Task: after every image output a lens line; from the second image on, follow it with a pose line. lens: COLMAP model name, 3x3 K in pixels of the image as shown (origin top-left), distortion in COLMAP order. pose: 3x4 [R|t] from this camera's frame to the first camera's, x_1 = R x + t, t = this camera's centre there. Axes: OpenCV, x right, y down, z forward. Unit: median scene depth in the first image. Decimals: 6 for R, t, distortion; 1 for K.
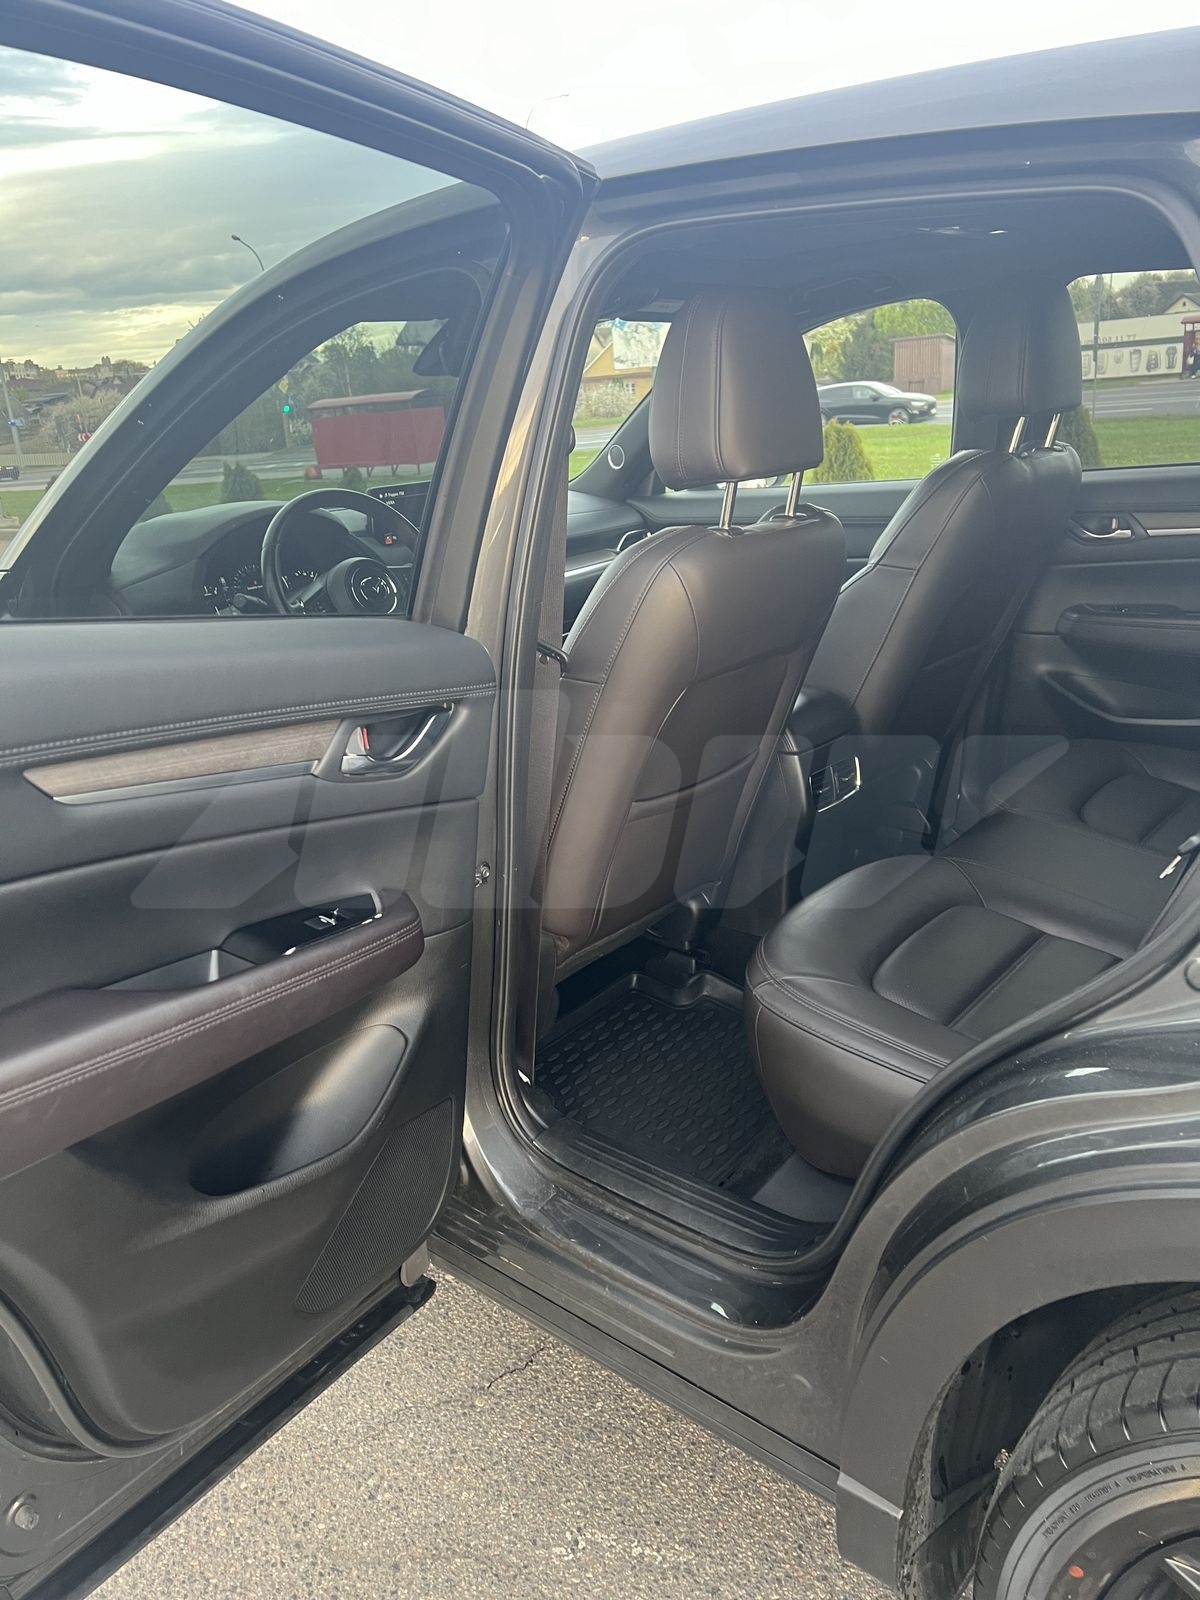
lens RADIAL K [[1195.2, 0, 587.6], [0, 1195.2, 783.2], [0, 0, 1]] dist [0.048581, -0.057799]
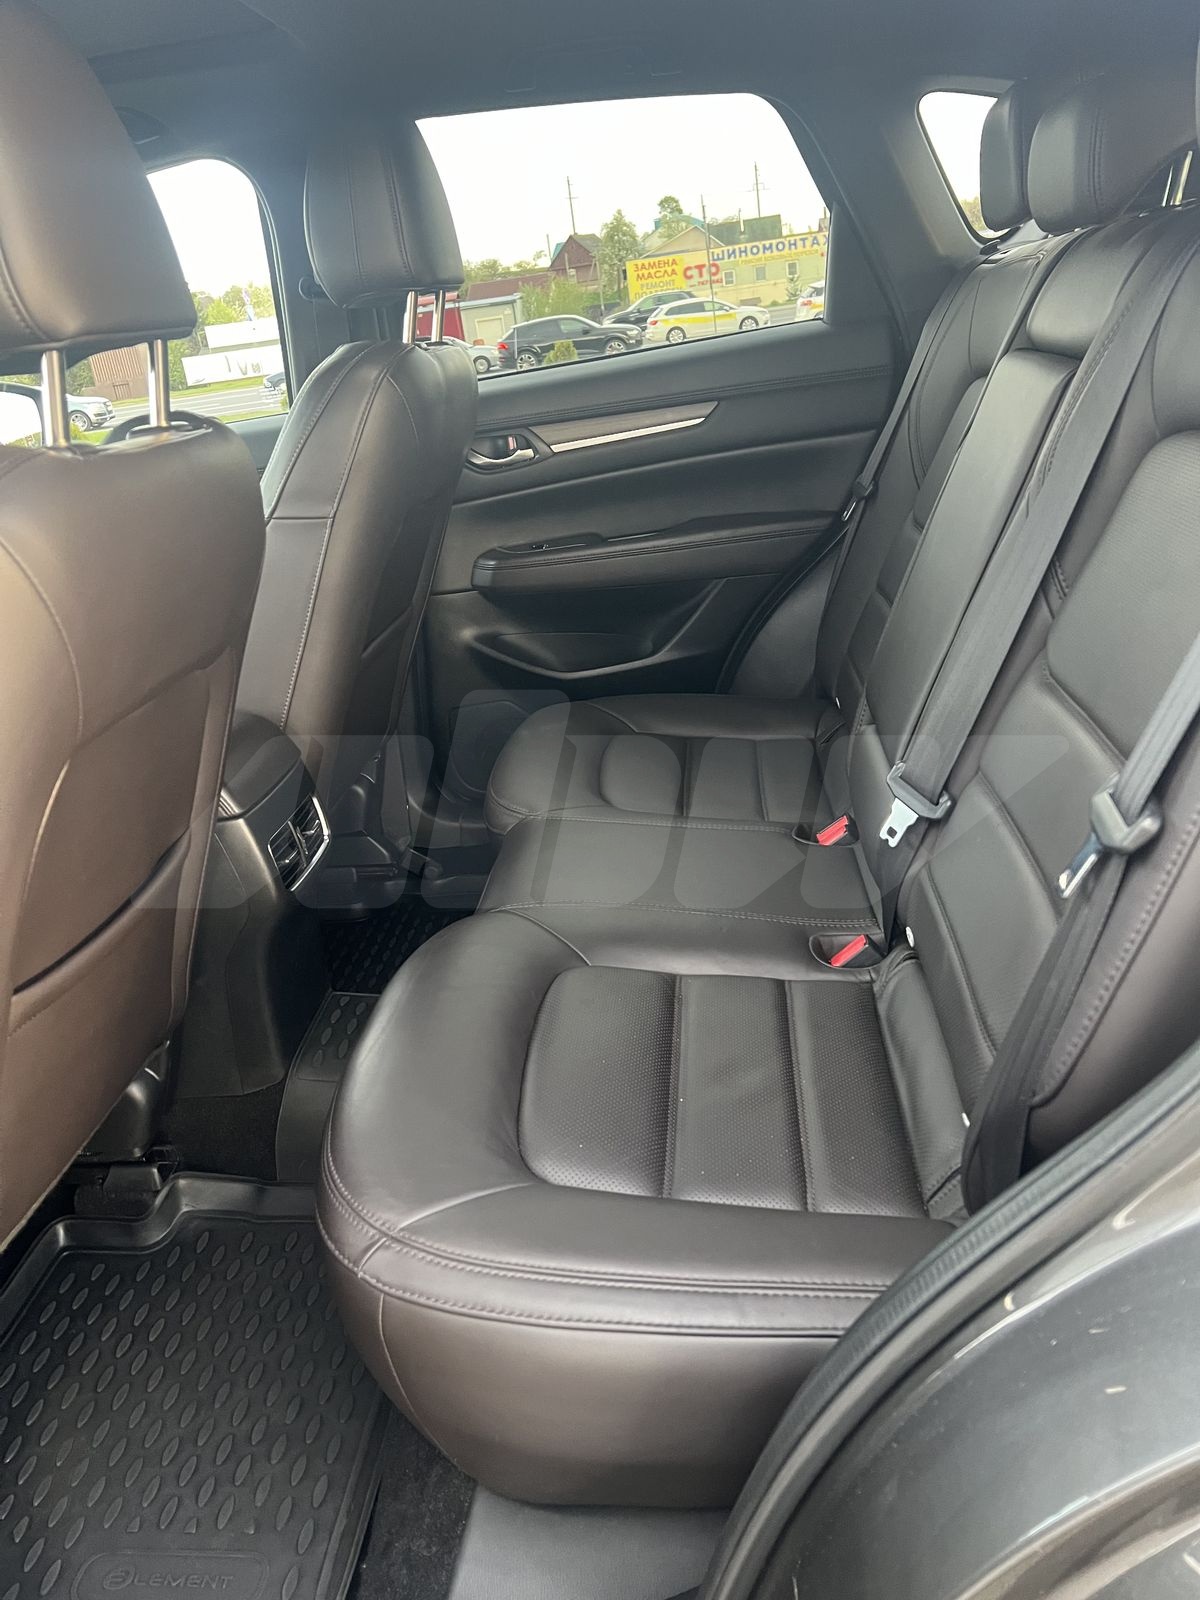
lens RADIAL K [[1195.2, 0, 599.8], [0, 1195.2, 804.1], [0, 0, 1]] dist [0.048581, -0.057799]
pose [[0.810212, -0.250977, 0.529686, -0.009833], [0.244809, 0.965991, 0.083245, -0.034128], [-0.532564, 0.062226, 0.844099, 0.315713]]
